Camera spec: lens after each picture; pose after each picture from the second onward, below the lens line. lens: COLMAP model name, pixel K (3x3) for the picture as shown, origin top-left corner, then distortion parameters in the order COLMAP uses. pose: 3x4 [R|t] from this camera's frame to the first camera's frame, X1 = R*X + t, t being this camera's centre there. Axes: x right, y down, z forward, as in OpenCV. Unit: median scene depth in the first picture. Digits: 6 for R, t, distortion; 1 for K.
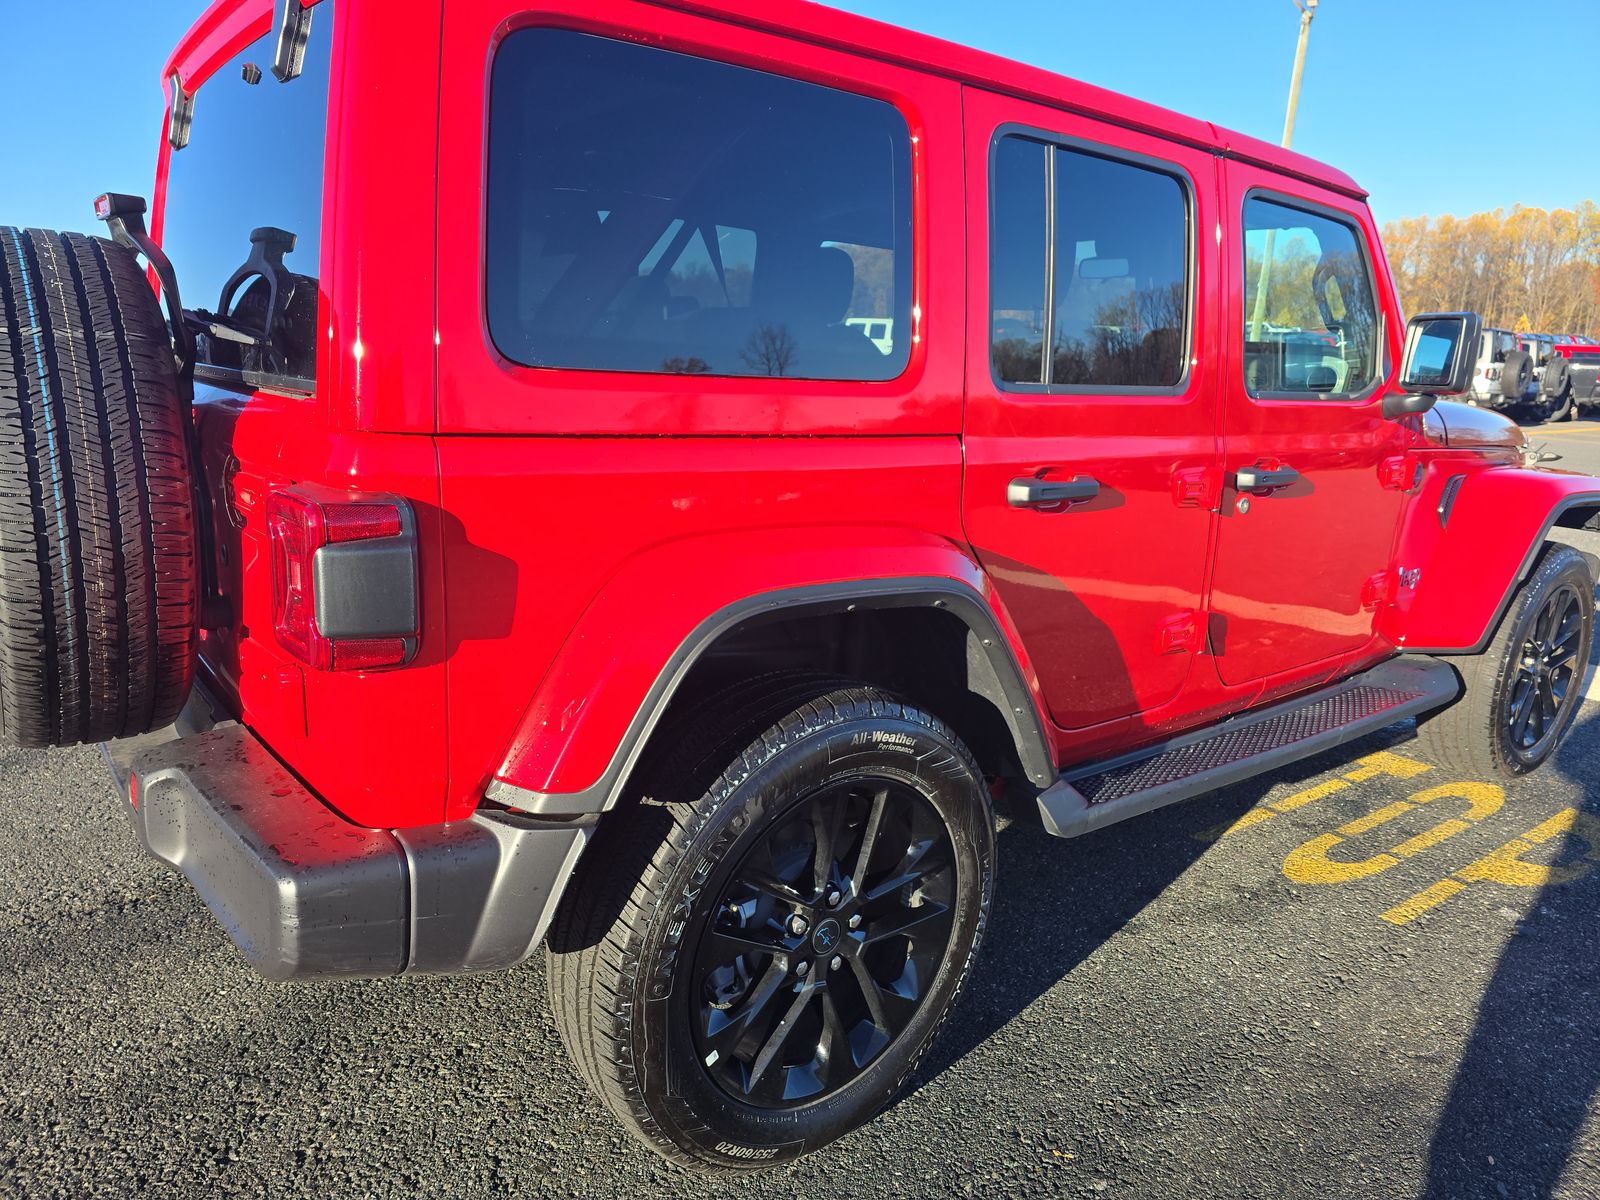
lens RADIAL K [[1073.4, 0, 803.2], [0, 1073.4, 605.7], [0, 0, 1]] dist [0.037155, -0.029949]
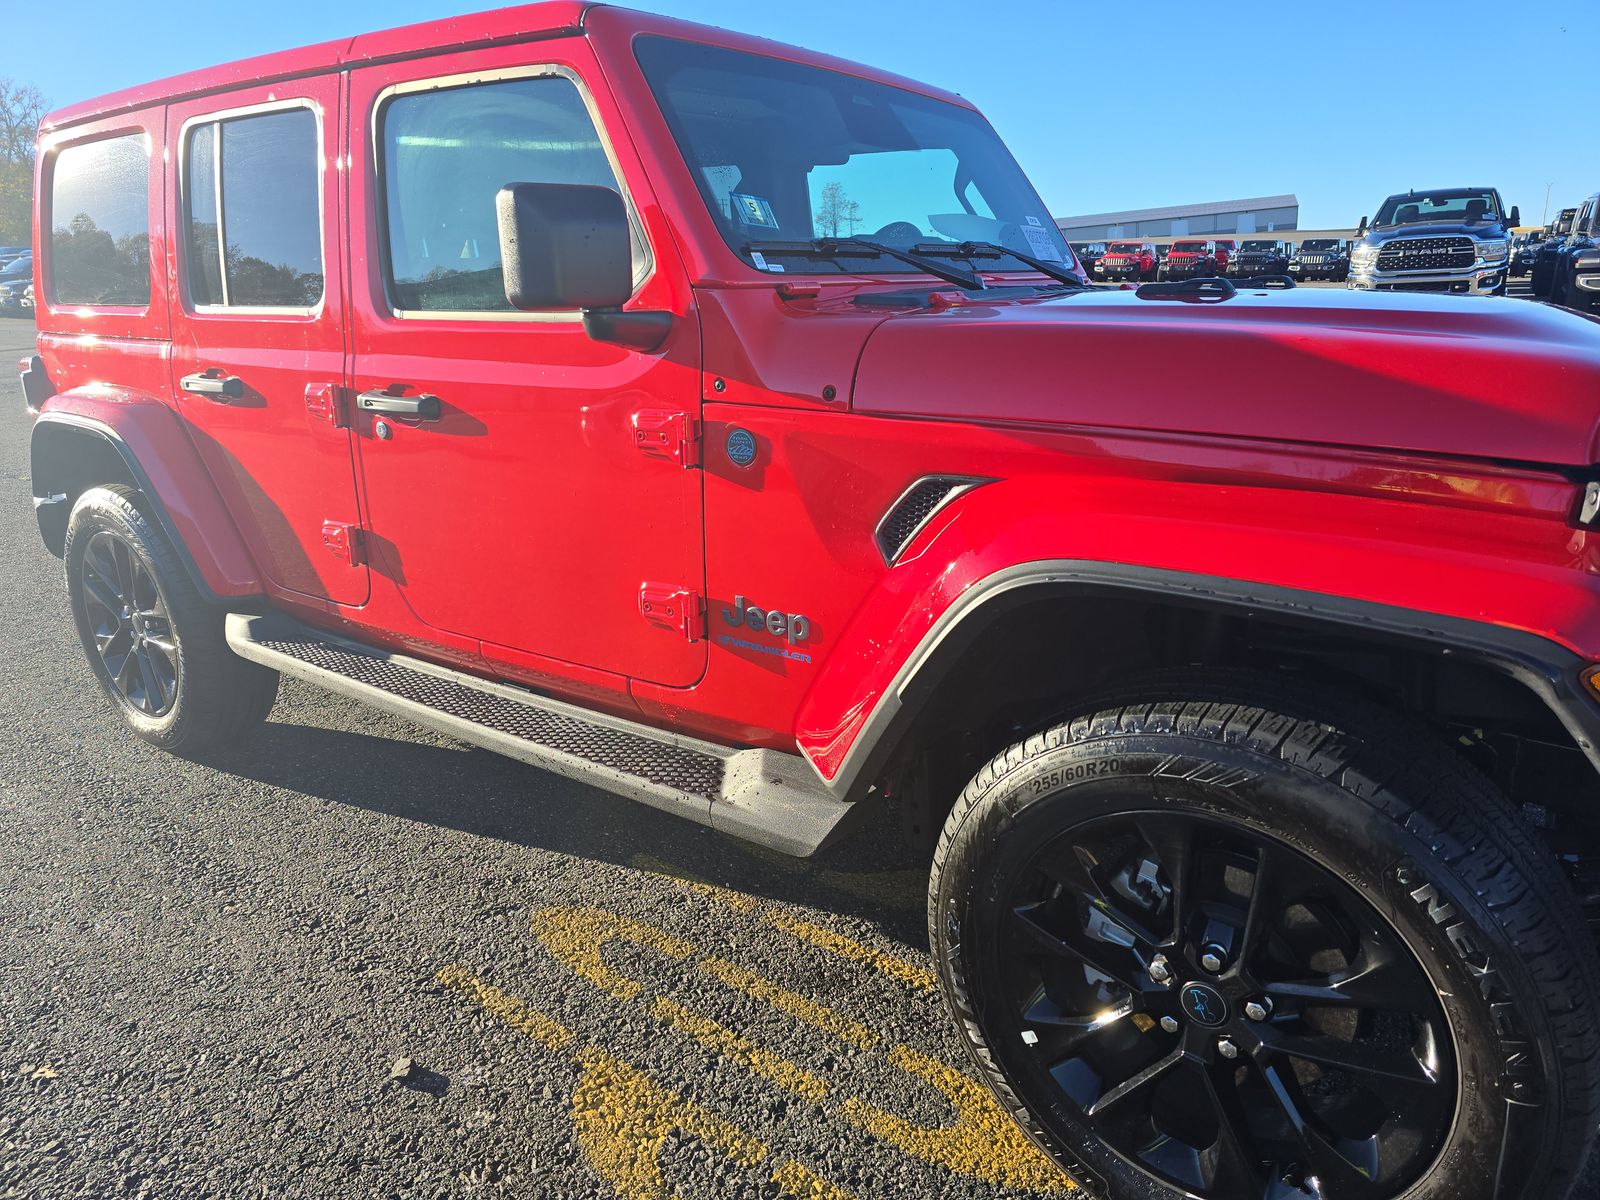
lens RADIAL K [[1073.4, 0, 795.8], [0, 1073.4, 601.9], [0, 0, 1]] dist [0.037155, -0.029949]
pose [[0.282252, 0.250846, -0.925964, 1.194987], [-0.193753, 0.960225, 0.201068, -0.176212], [0.939571, 0.122657, 0.319628, 0.875313]]
